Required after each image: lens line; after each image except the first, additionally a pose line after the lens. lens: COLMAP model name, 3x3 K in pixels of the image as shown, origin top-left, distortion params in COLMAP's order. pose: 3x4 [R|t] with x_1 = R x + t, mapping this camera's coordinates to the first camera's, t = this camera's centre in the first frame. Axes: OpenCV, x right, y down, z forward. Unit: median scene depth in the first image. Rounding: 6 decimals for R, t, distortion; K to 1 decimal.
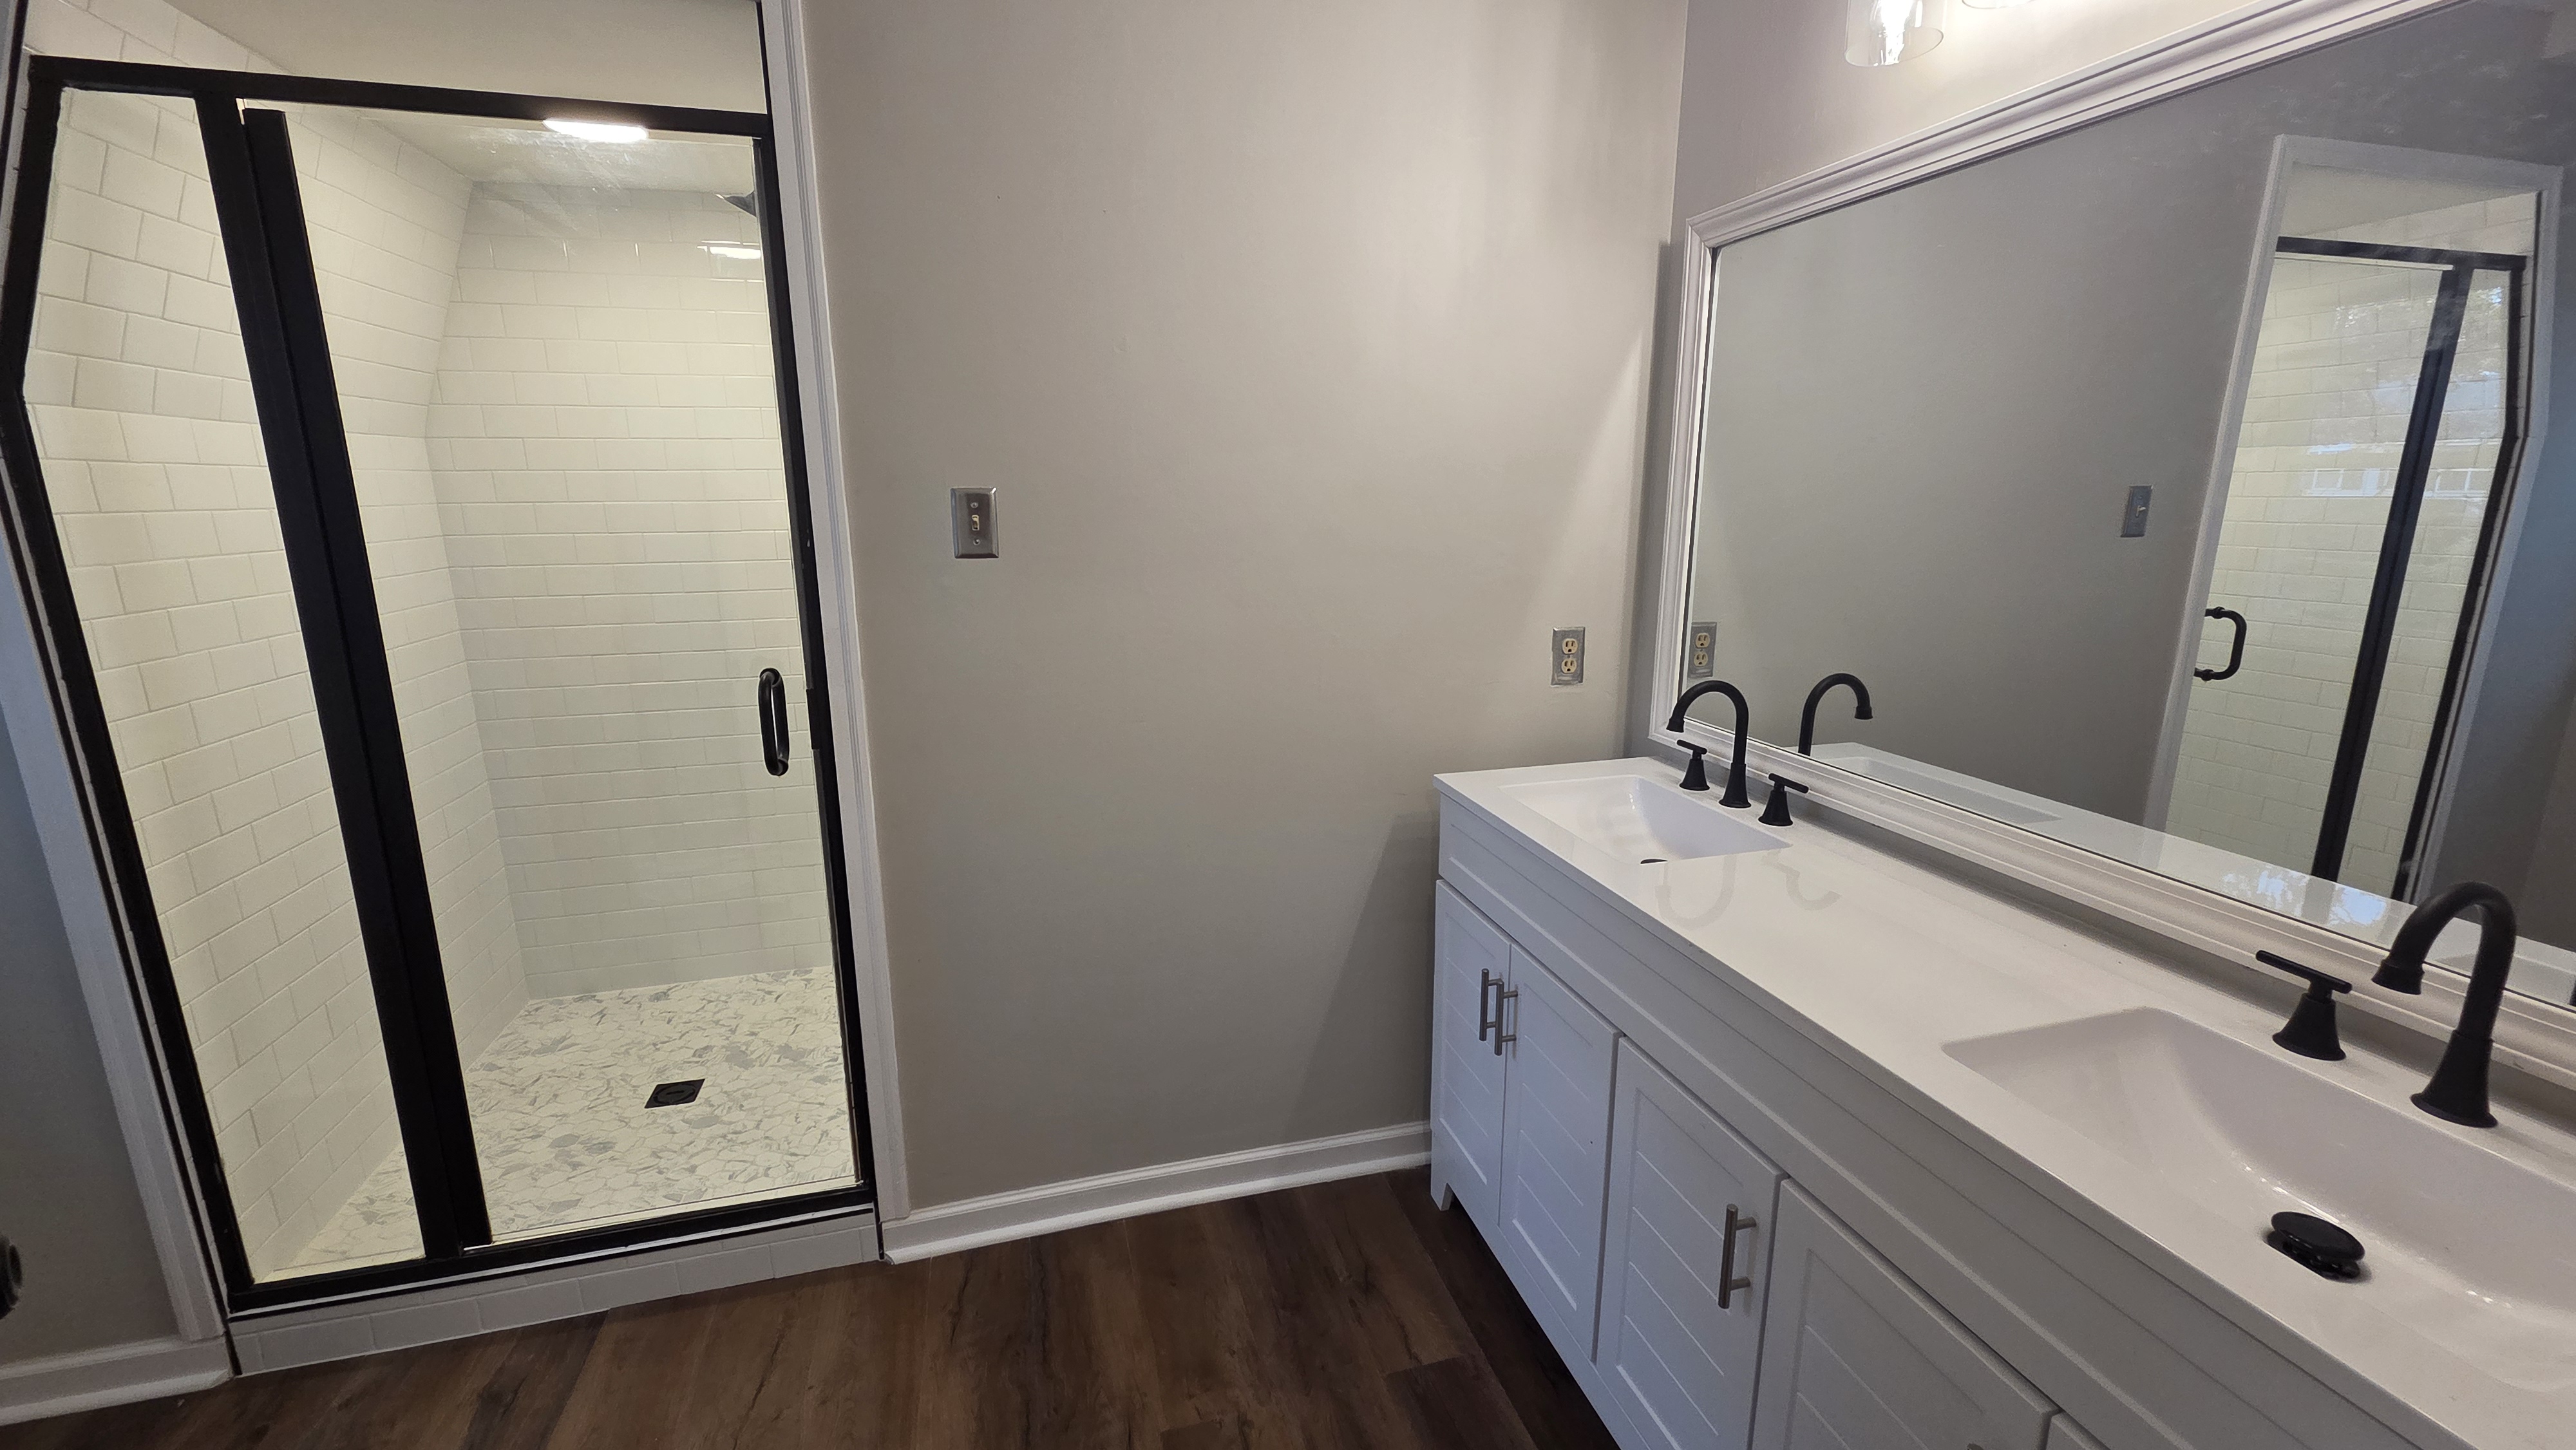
lens RADIAL K [[1056.3, 0, 1287.1], [0, 1056.3, 714.8], [0, 0, 1]] dist [0.003715, -0.000075]
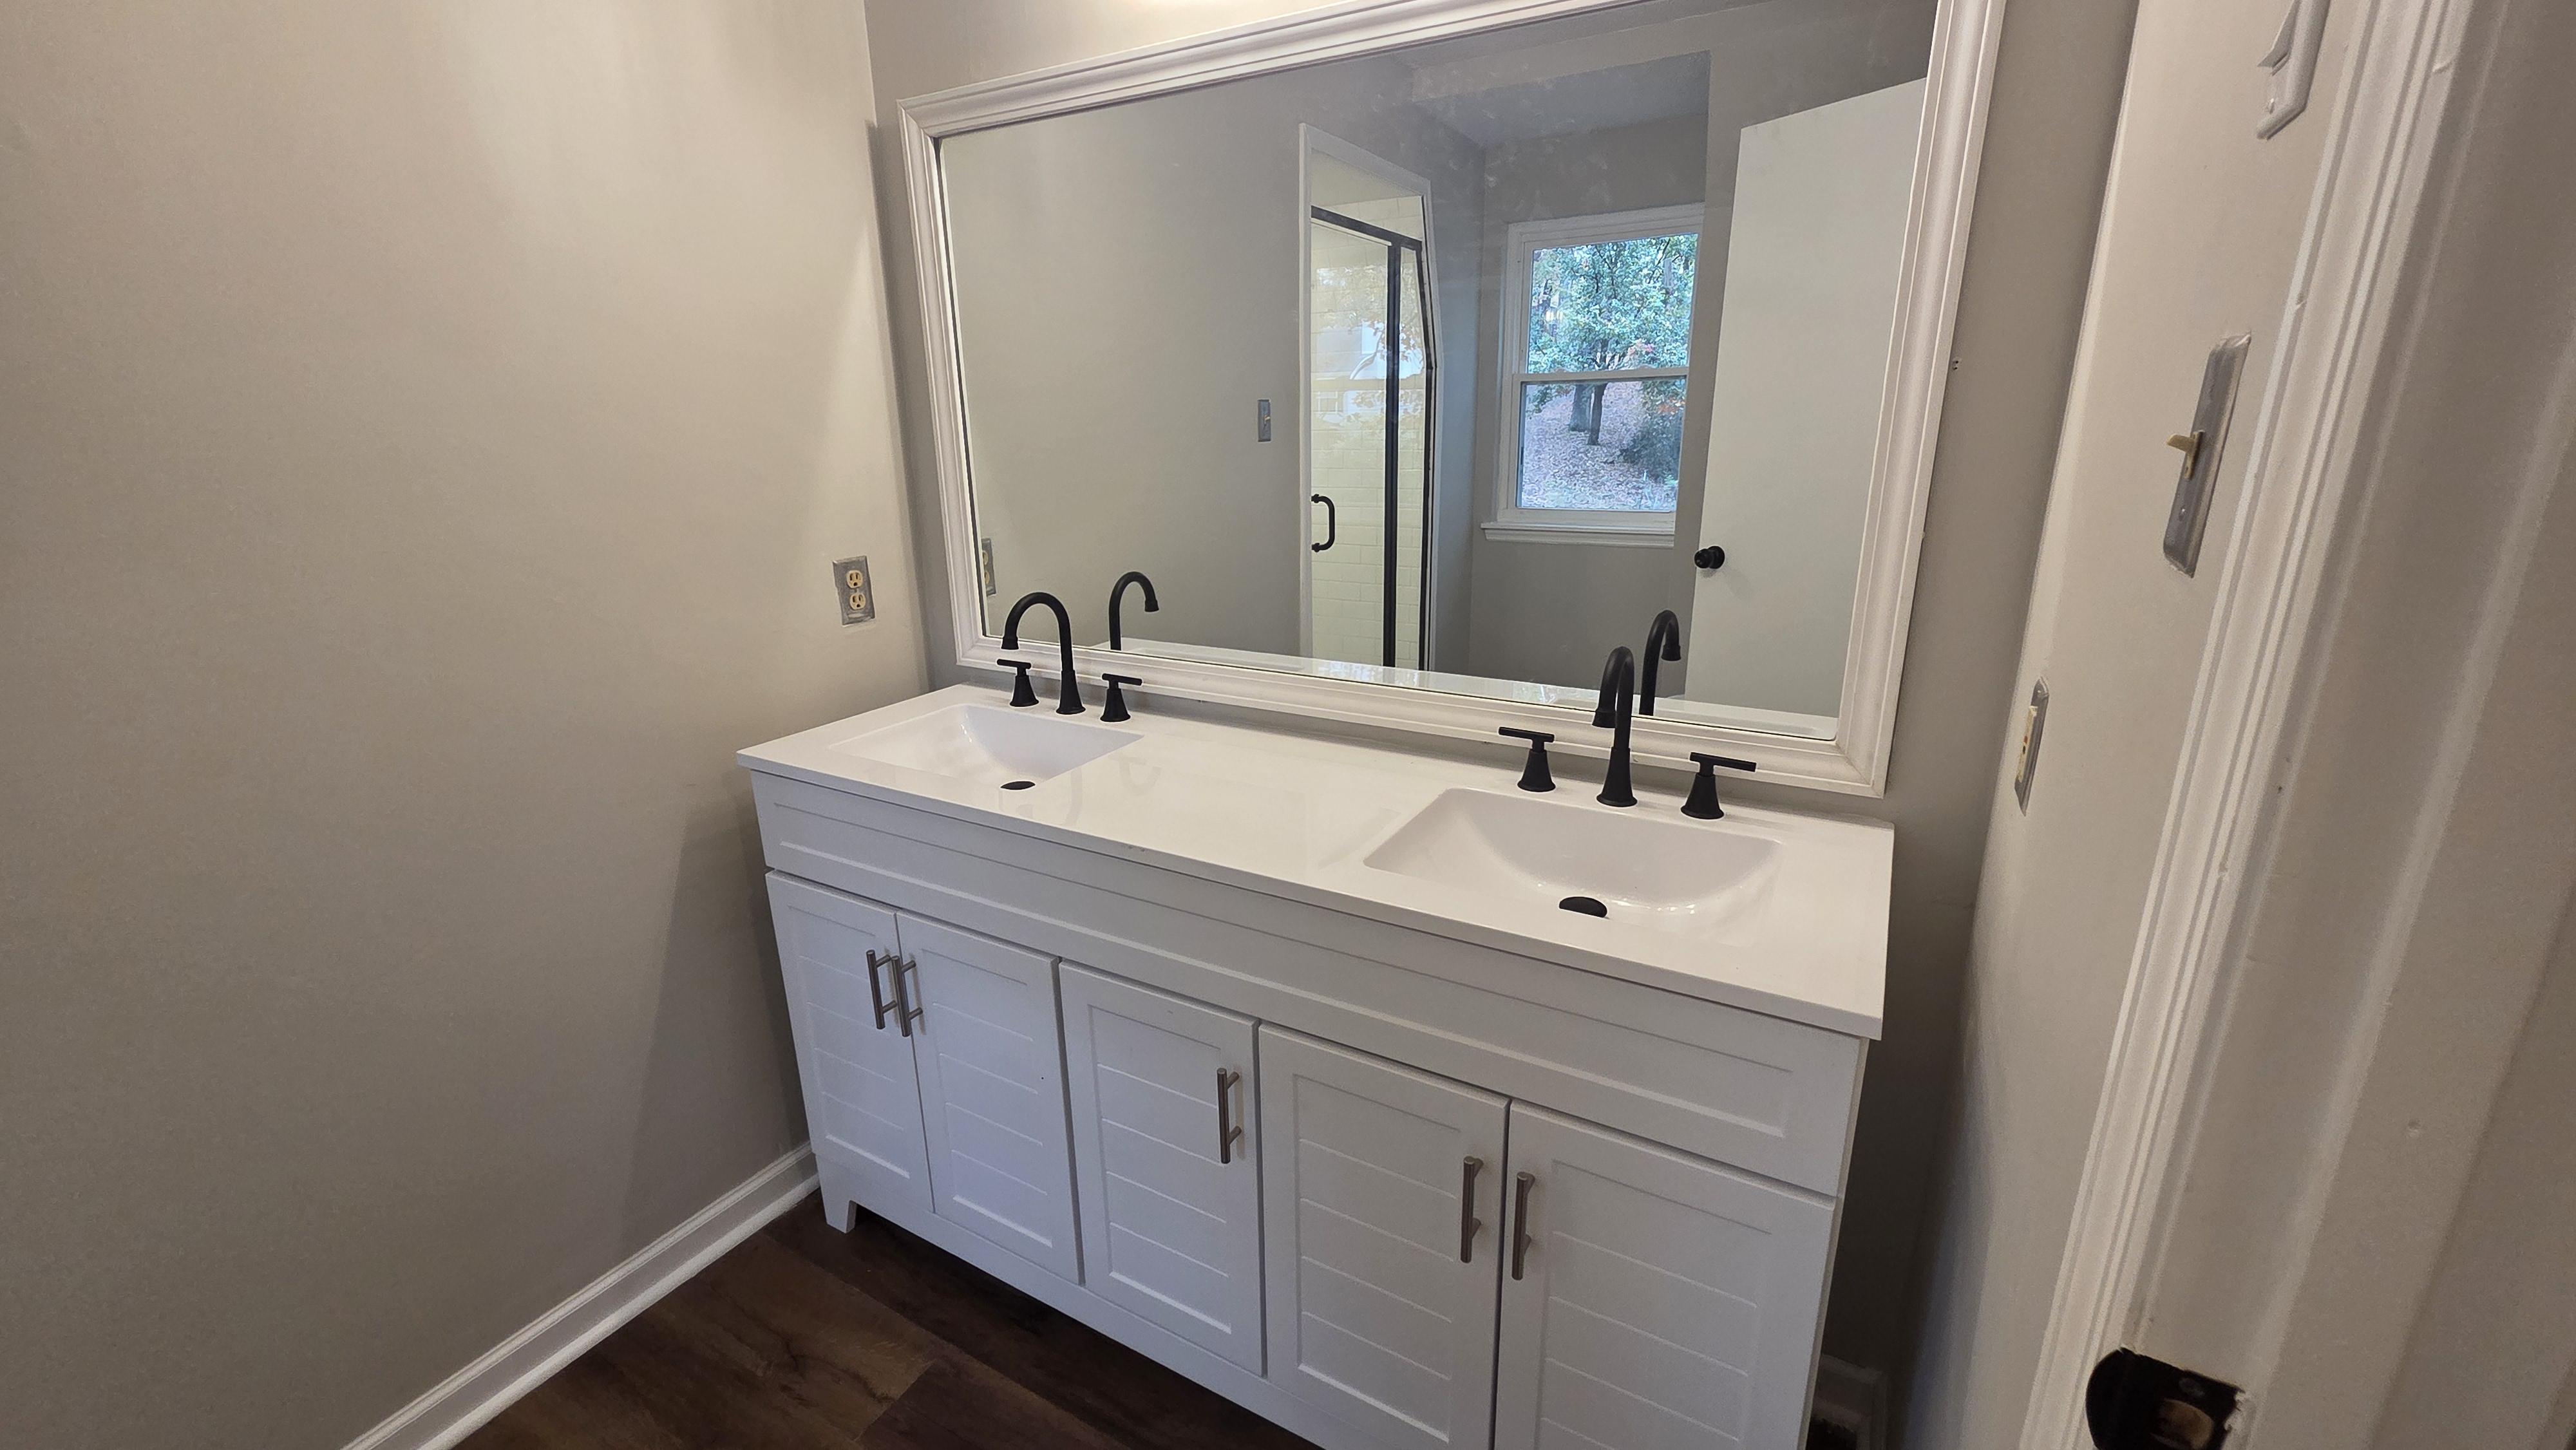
lens RADIAL K [[1053.9, 0, 1277.8], [0, 1053.9, 715.5], [0, 0, 1]] dist [0.010577, 0.000138]
pose [[0.710447, -0.202910, 0.673864, -0.120661], [0.161061, 0.978998, 0.124986, -0.006383], [-0.685073, 0.019737, 0.728207, 0.116628]]
